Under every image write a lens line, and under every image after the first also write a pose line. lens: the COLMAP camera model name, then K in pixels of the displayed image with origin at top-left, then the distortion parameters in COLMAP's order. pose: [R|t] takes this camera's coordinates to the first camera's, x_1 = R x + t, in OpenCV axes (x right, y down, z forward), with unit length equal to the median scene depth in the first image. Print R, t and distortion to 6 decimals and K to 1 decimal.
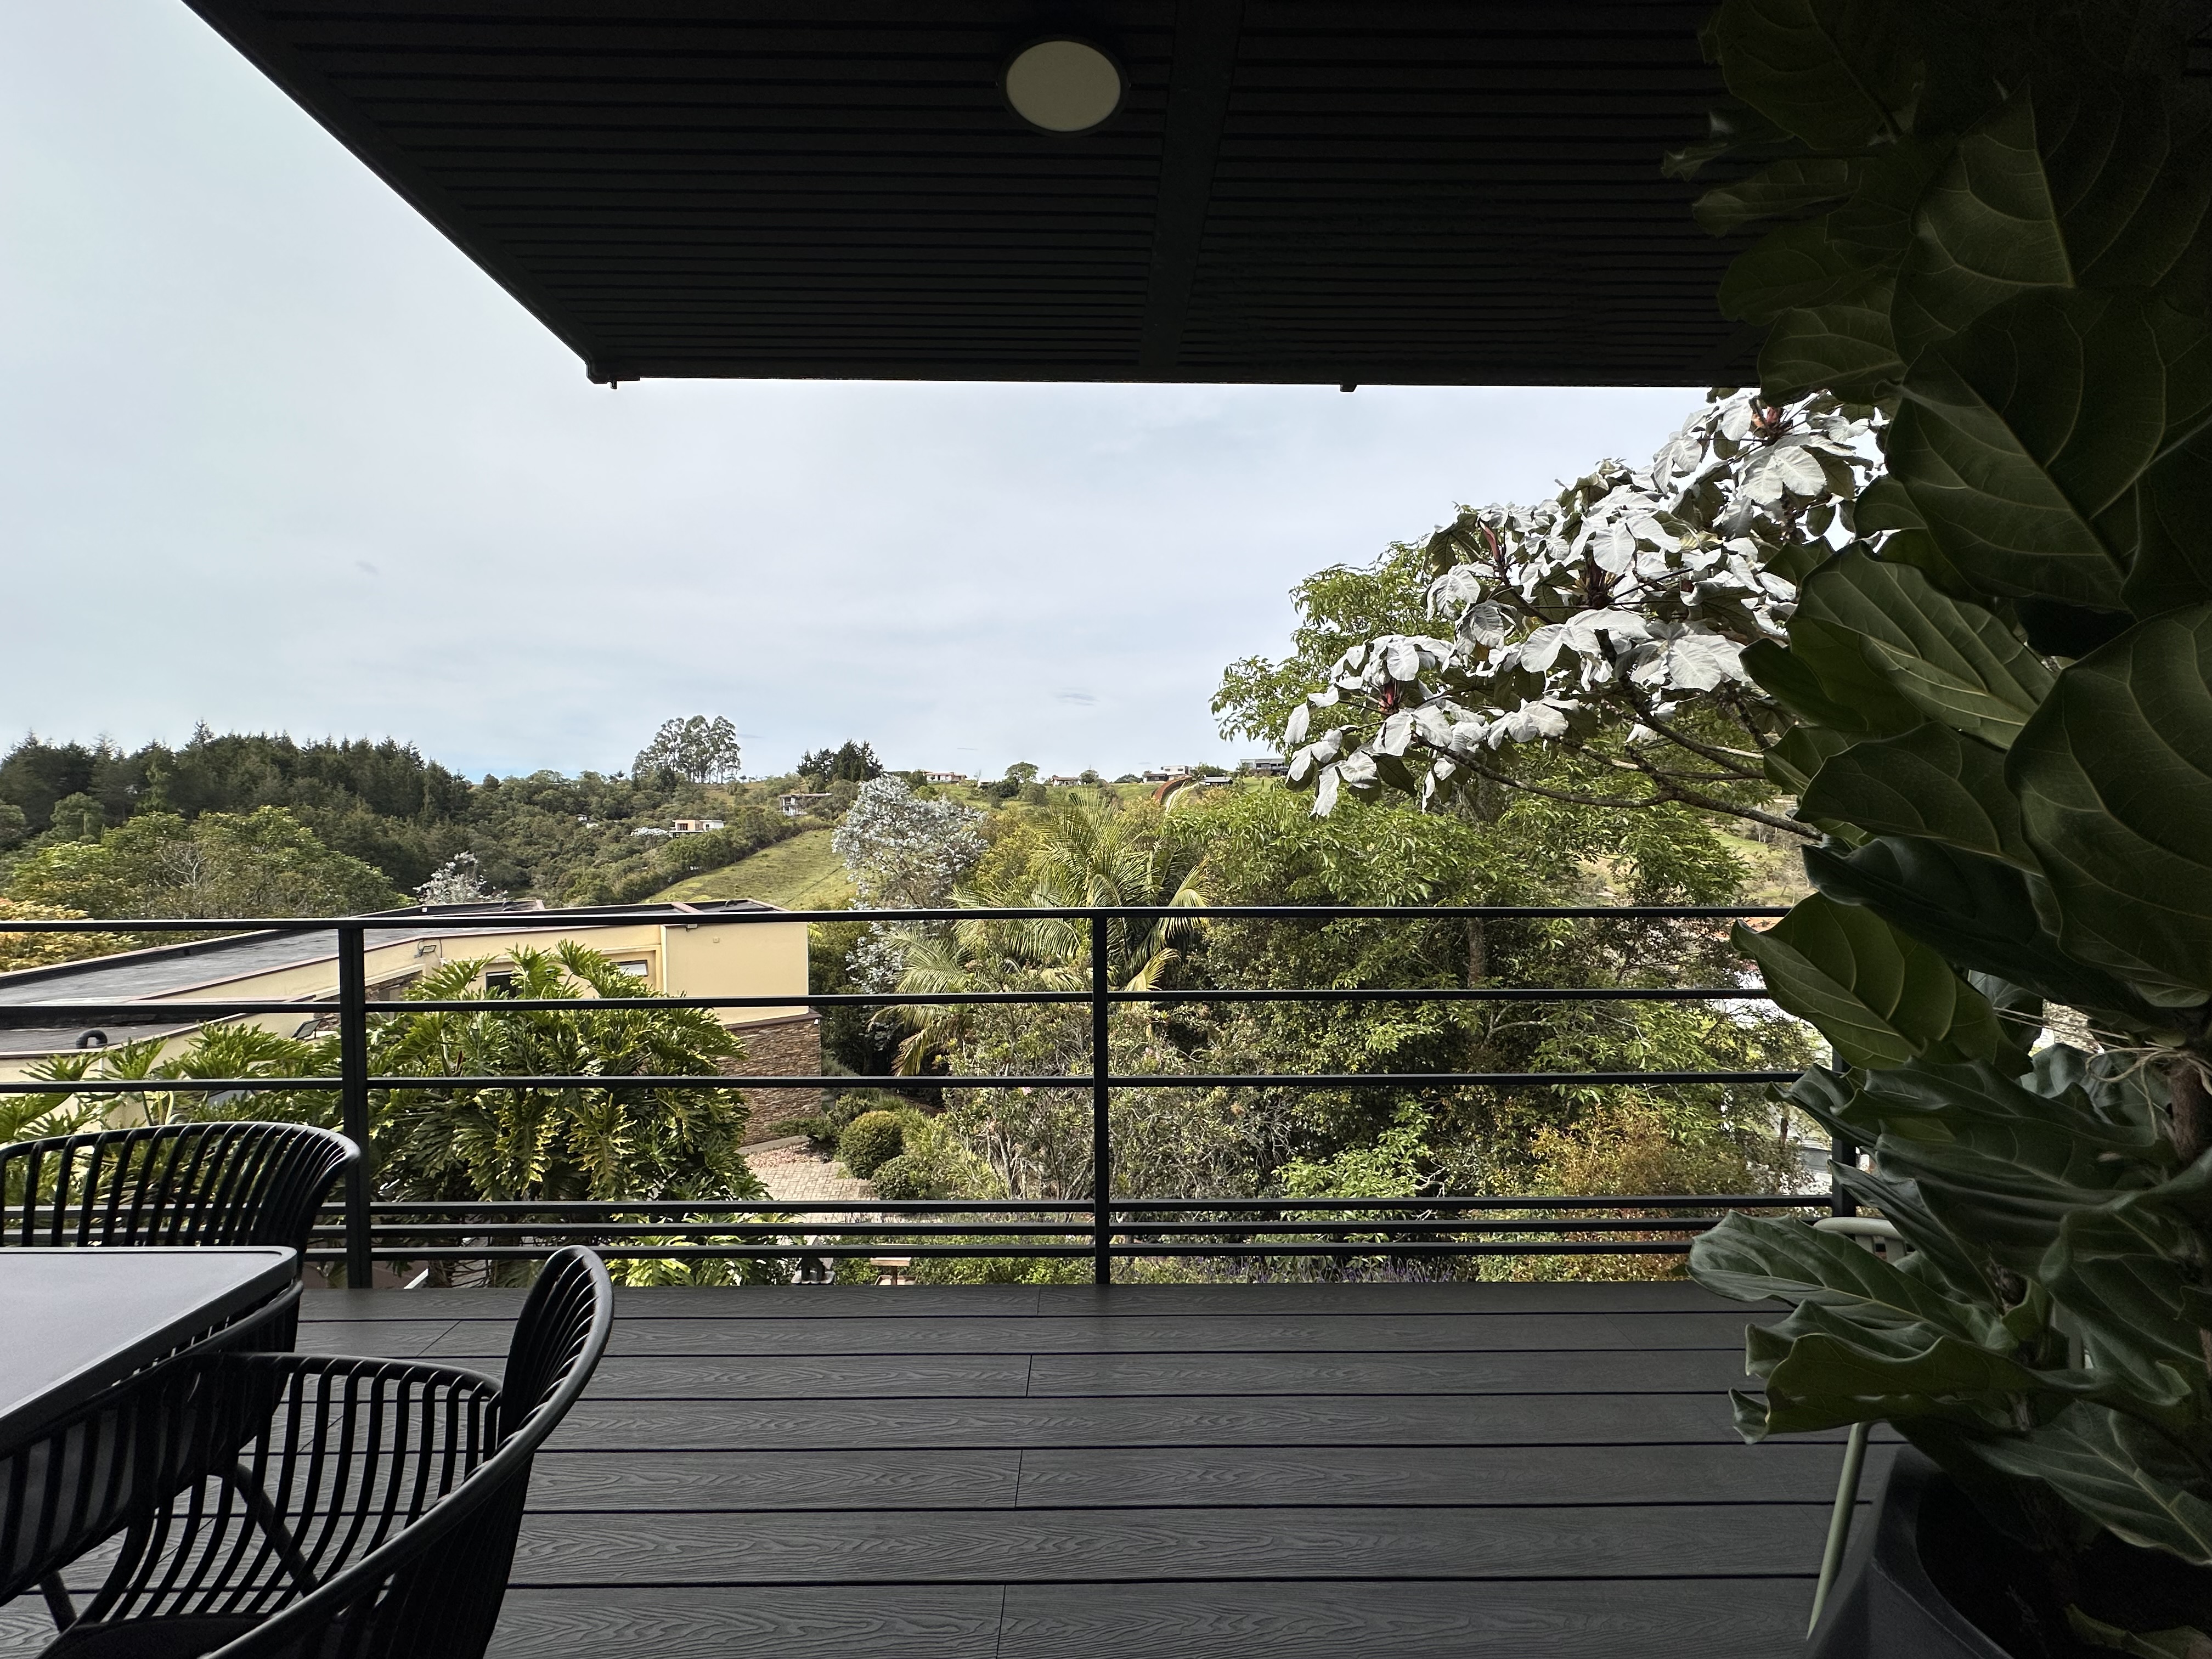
lens RADIAL K [[884.1, 0, 1096.6], [0, 884.1, 820.6], [0, 0, 1]] dist [-0.003831, 0.000941]
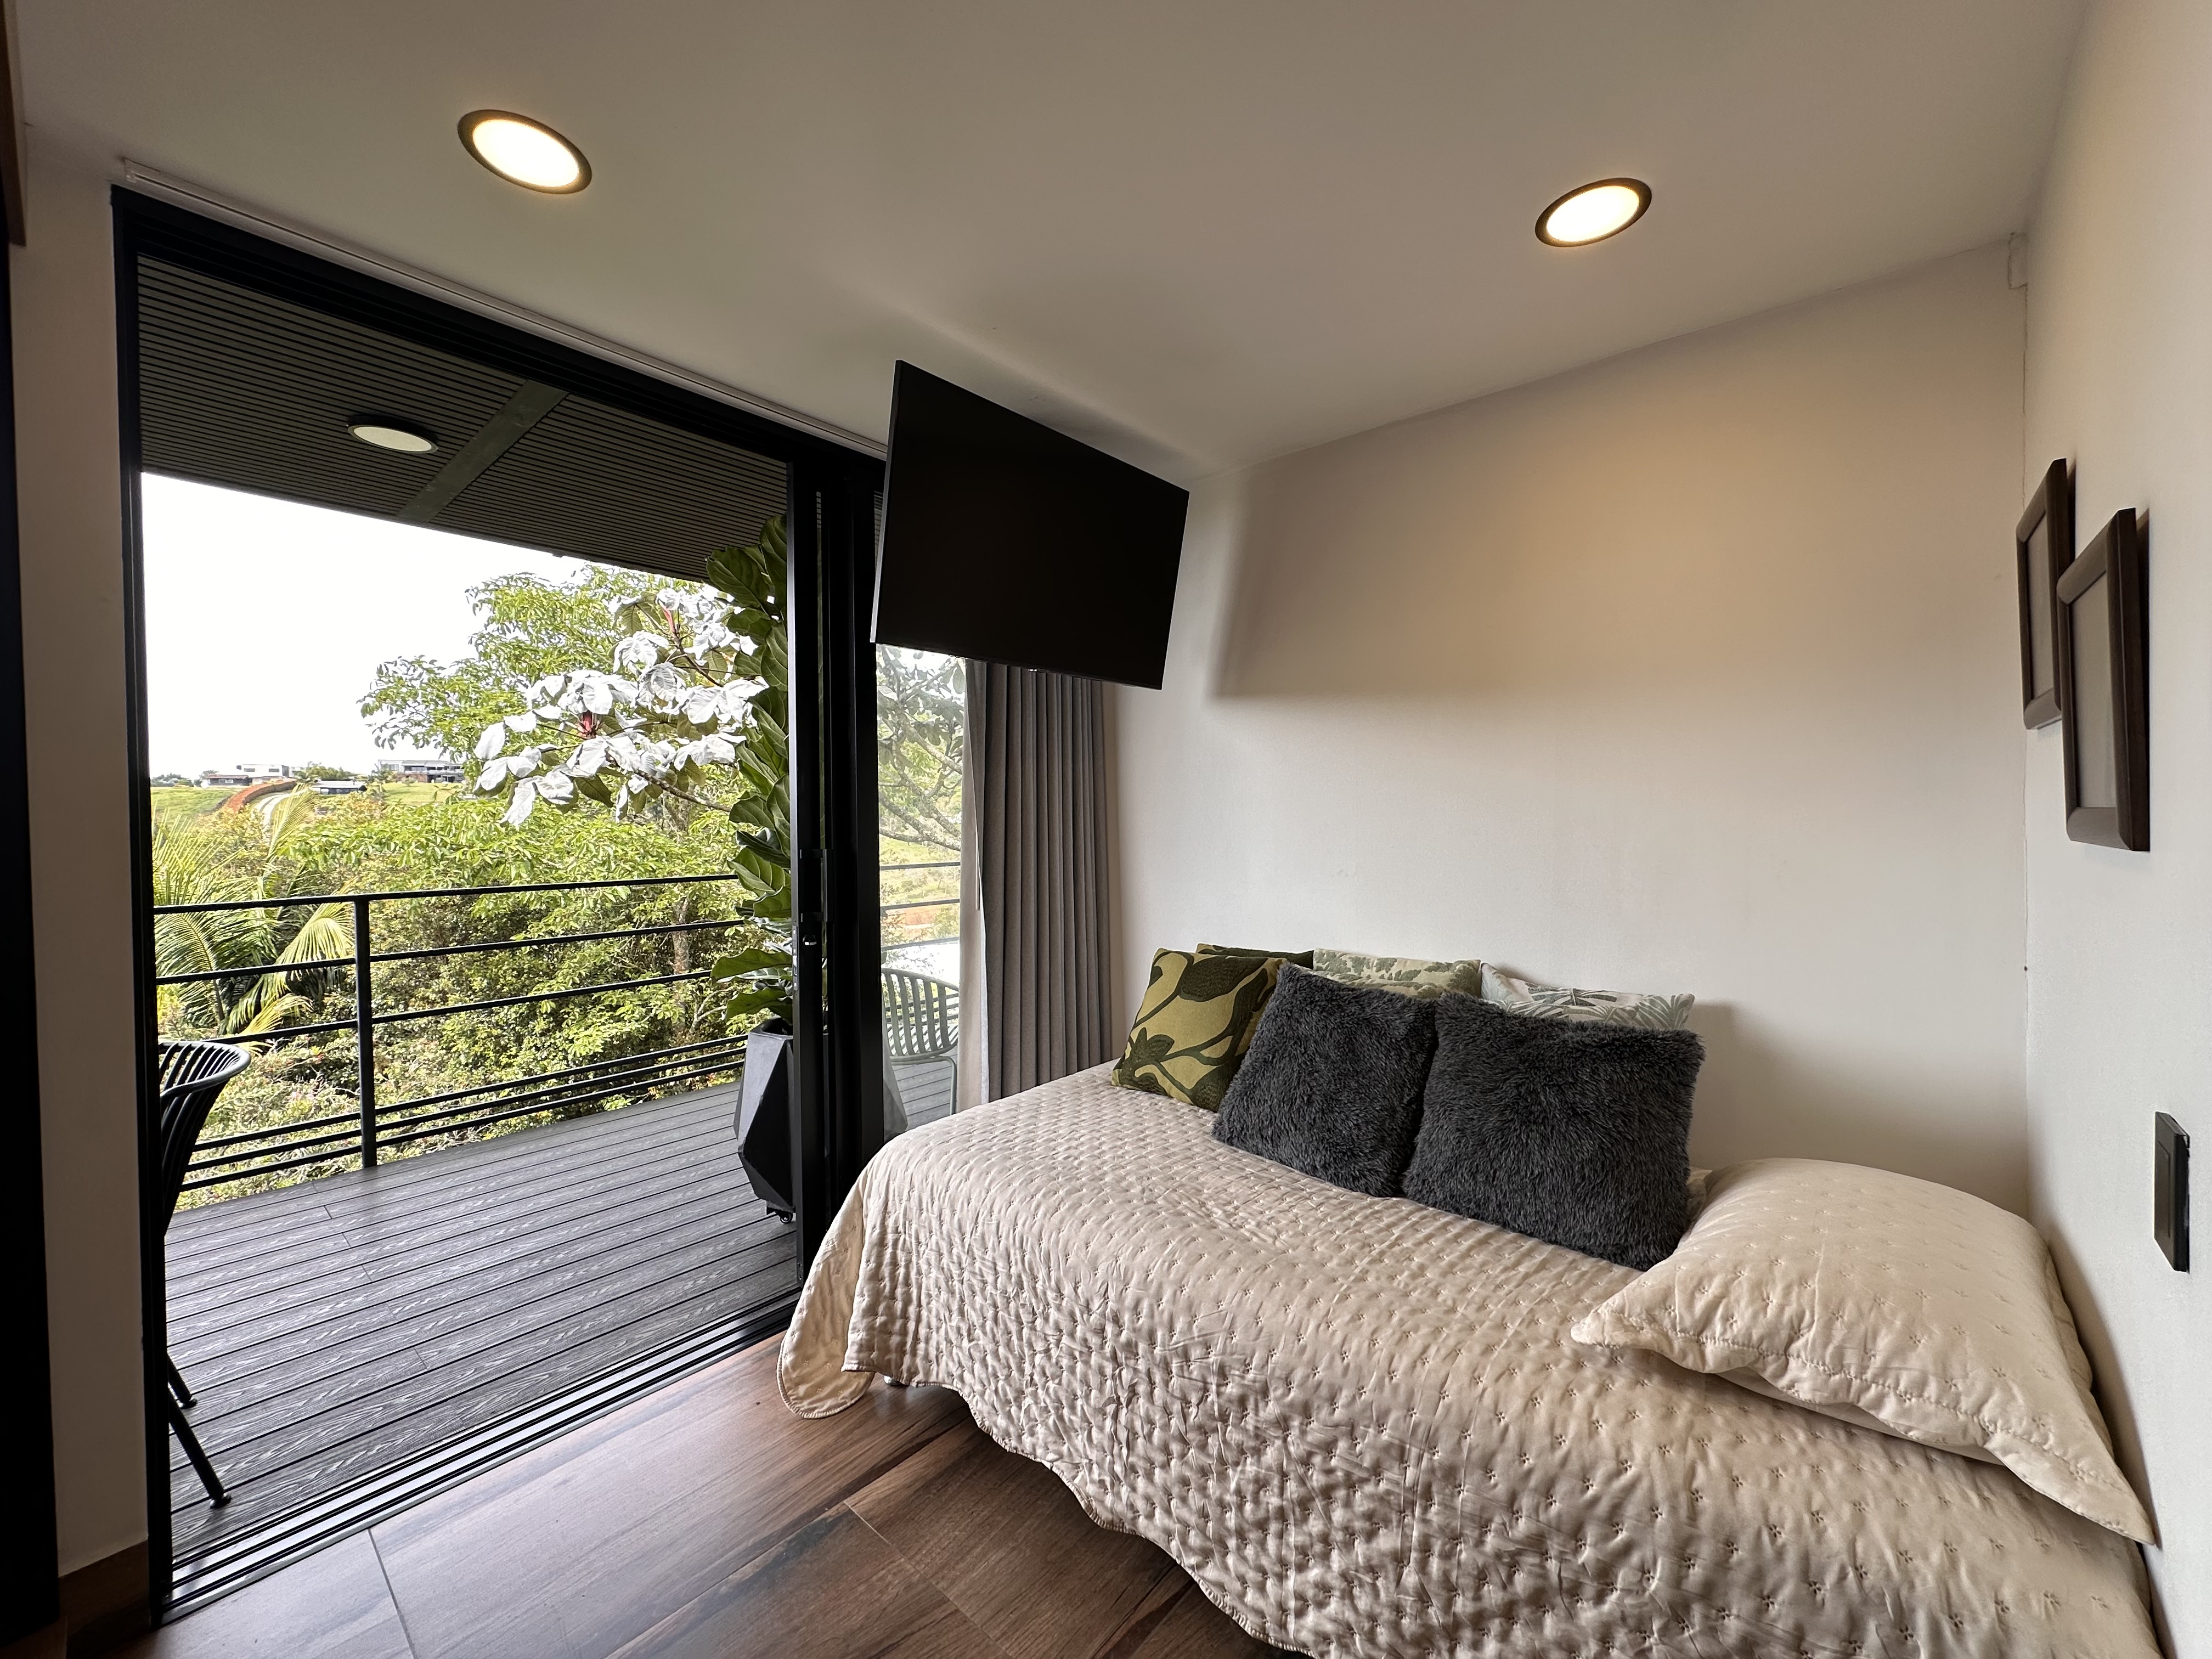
lens RADIAL K [[884.1, 0, 1122.5], [0, 884.1, 810.7], [0, 0, 1]] dist [-0.003831, 0.000941]
pose [[0.647733, -0.012813, 0.761759, -0.087783], [0.027056, 0.999615, -0.006192, 0.000990], [-0.761387, 0.024621, 0.647830, -0.257330]]
